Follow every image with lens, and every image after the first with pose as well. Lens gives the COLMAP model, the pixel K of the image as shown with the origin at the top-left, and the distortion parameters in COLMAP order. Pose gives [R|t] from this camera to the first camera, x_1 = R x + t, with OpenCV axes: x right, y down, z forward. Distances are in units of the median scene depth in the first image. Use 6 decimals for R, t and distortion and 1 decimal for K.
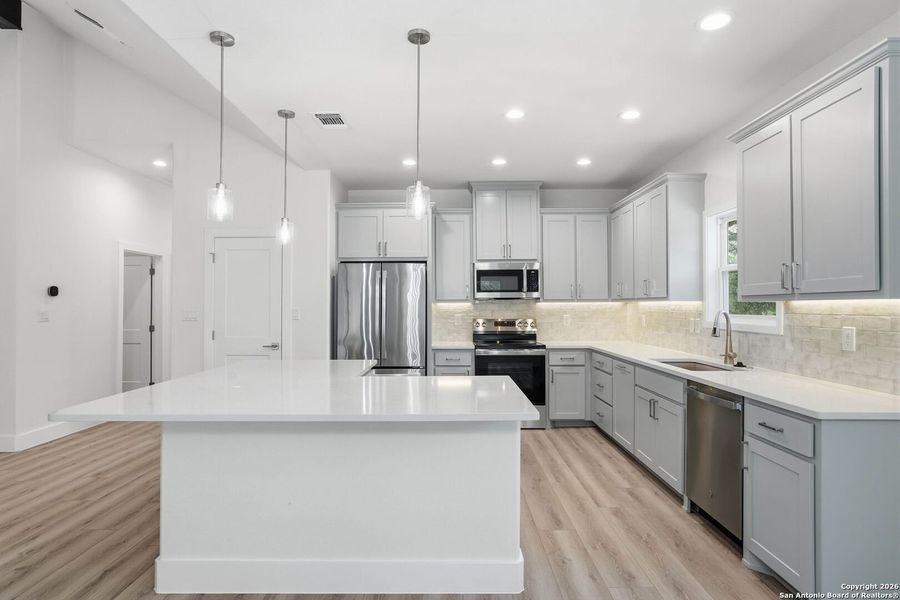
lens RADIAL K [[489.4, 0, 450.0], [0, 489.4, 300.0], [0, 0, 1]] dist [-0.002317, 0.000082]
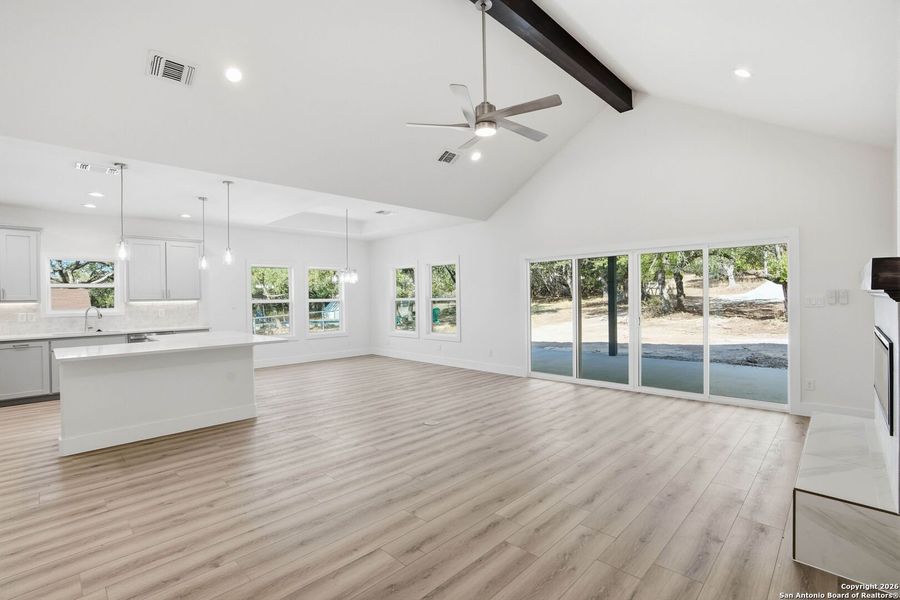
lens RADIAL K [[413.7, 0, 450.0], [0, 413.7, 300.0], [0, 0, 1]] dist [-0.012654, 0.000332]
pose [[-0.719942, 0.008010, 0.693988, -1.262403], [0.009996, 0.999949, -0.001172, 0.007233], [-0.693962, 0.006094, -0.719986, 0.831579]]
